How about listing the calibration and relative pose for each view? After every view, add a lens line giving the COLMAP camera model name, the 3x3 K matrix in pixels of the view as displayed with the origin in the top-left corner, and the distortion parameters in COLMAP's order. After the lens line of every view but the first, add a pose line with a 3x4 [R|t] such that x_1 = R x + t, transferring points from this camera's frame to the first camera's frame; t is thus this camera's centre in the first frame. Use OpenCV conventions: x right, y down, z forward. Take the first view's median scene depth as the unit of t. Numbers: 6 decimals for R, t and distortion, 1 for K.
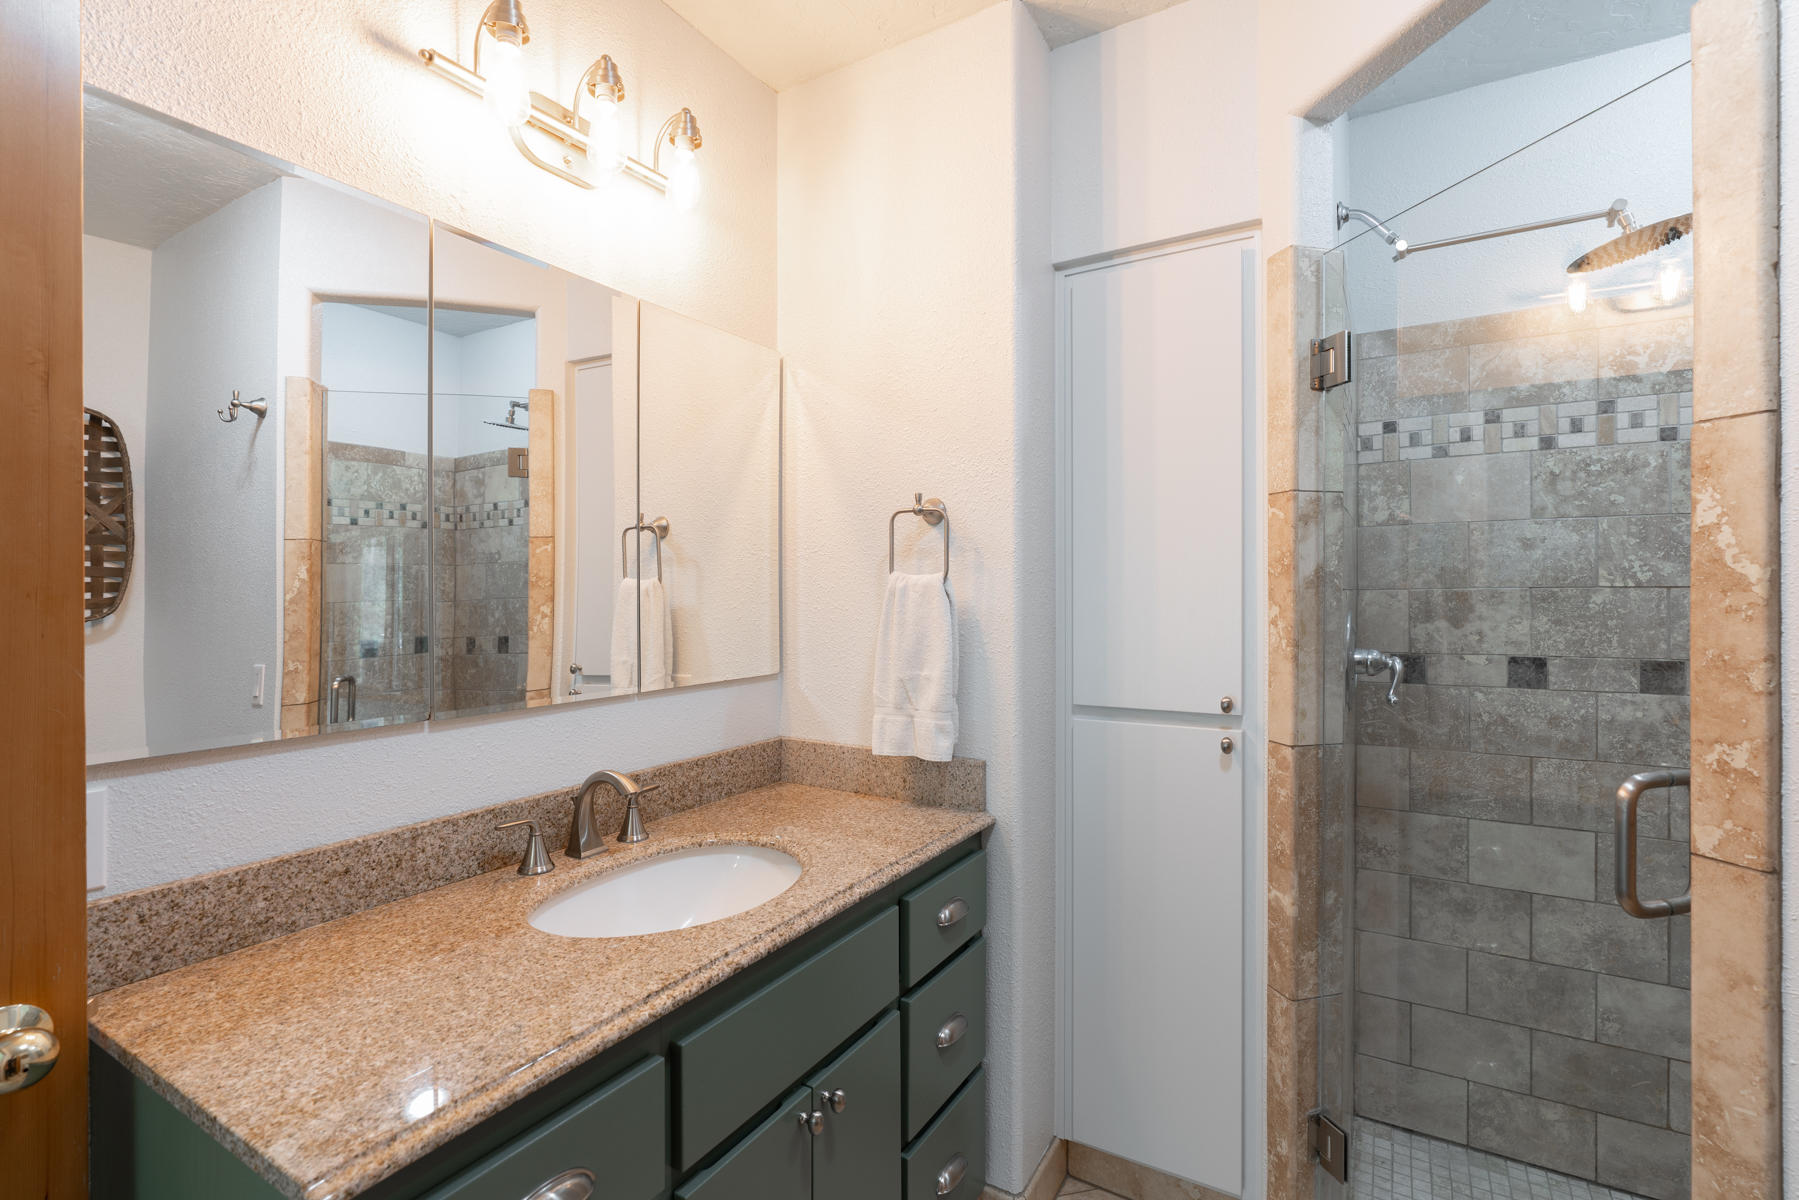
lens RADIAL K [[813.8, 0, 897.9], [0, 813.8, 593.9], [0, 0, 1]] dist [-0.012544, 0.002152]
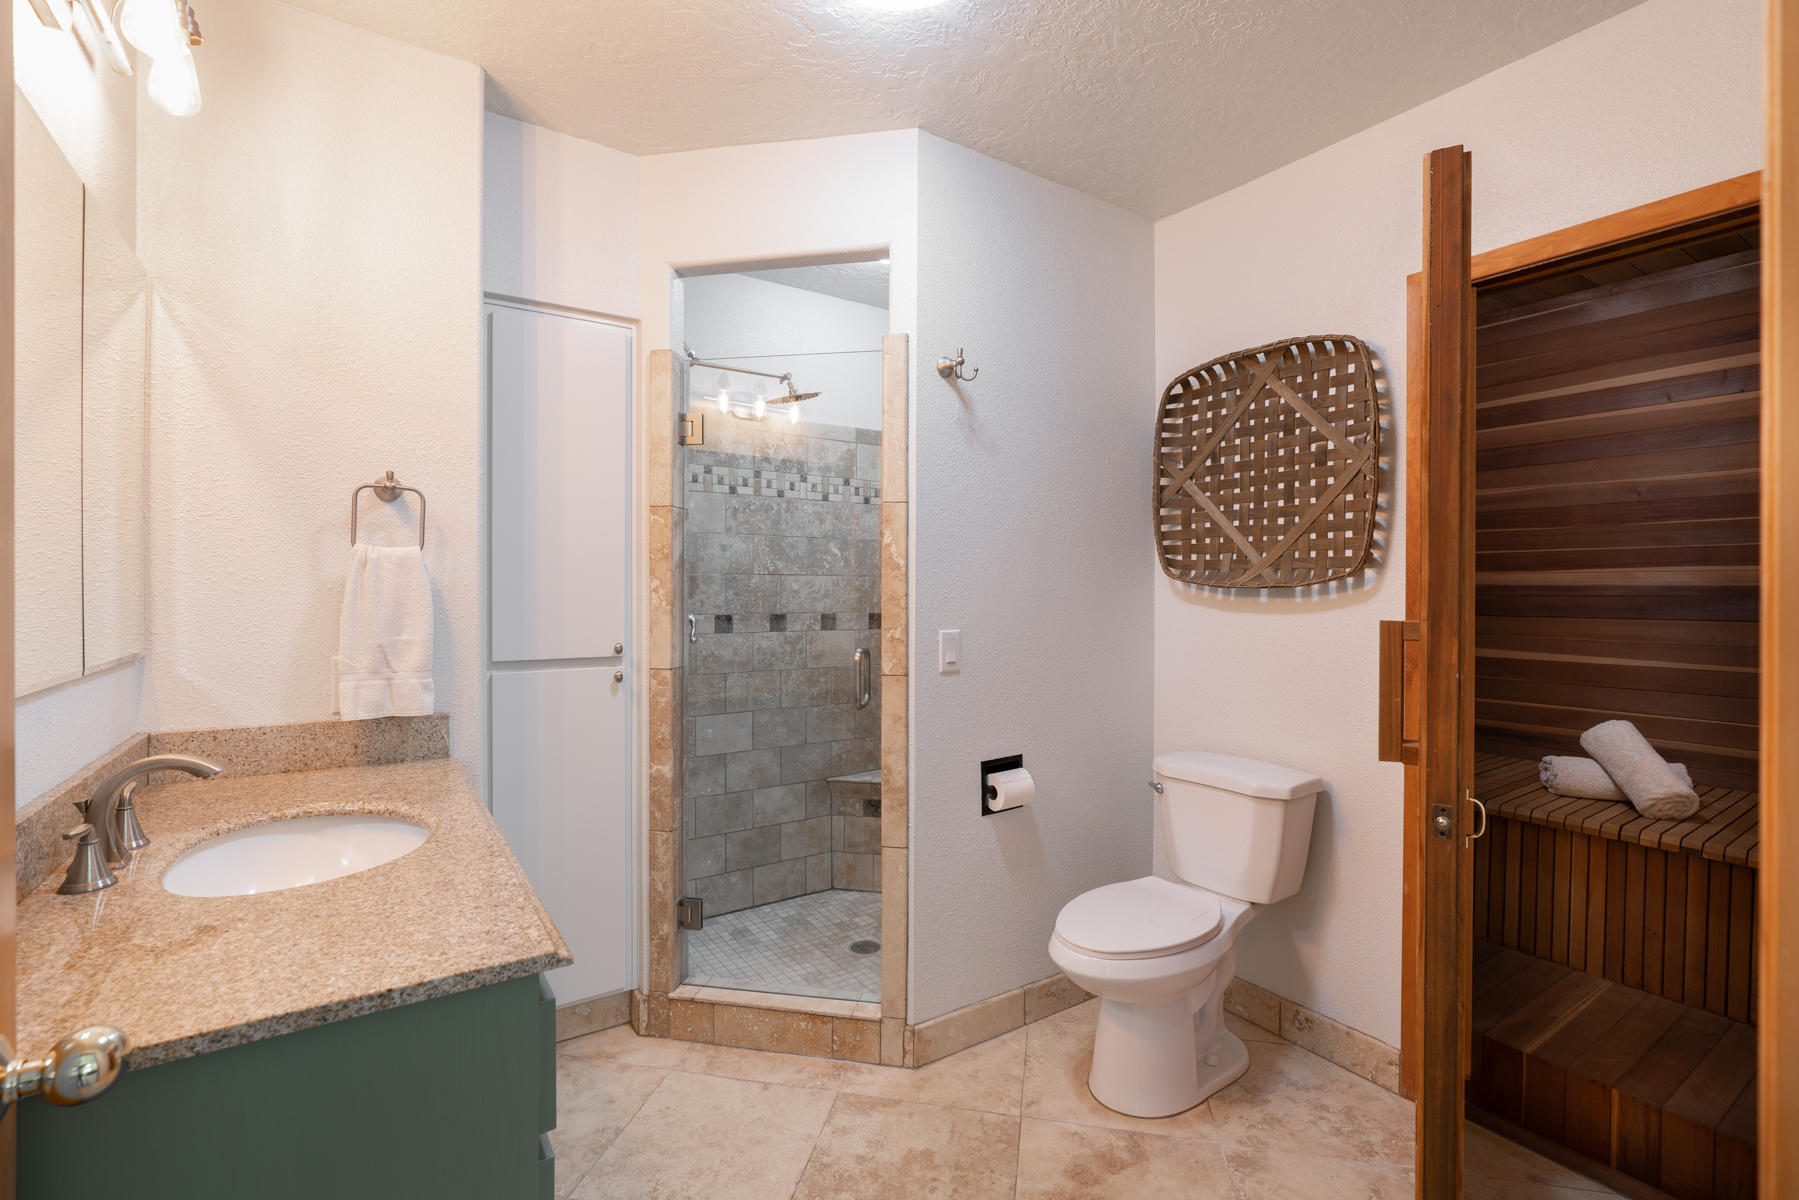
lens RADIAL K [[813.8, 0, 902.5], [0, 813.8, 601.6], [0, 0, 1]] dist [-0.012544, 0.002152]
pose [[0.415965, -0.006520, 0.909357, -0.657952], [-0.001672, 0.999967, 0.007935, 0.038477], [-0.909379, -0.004821, 0.415941, -0.053767]]
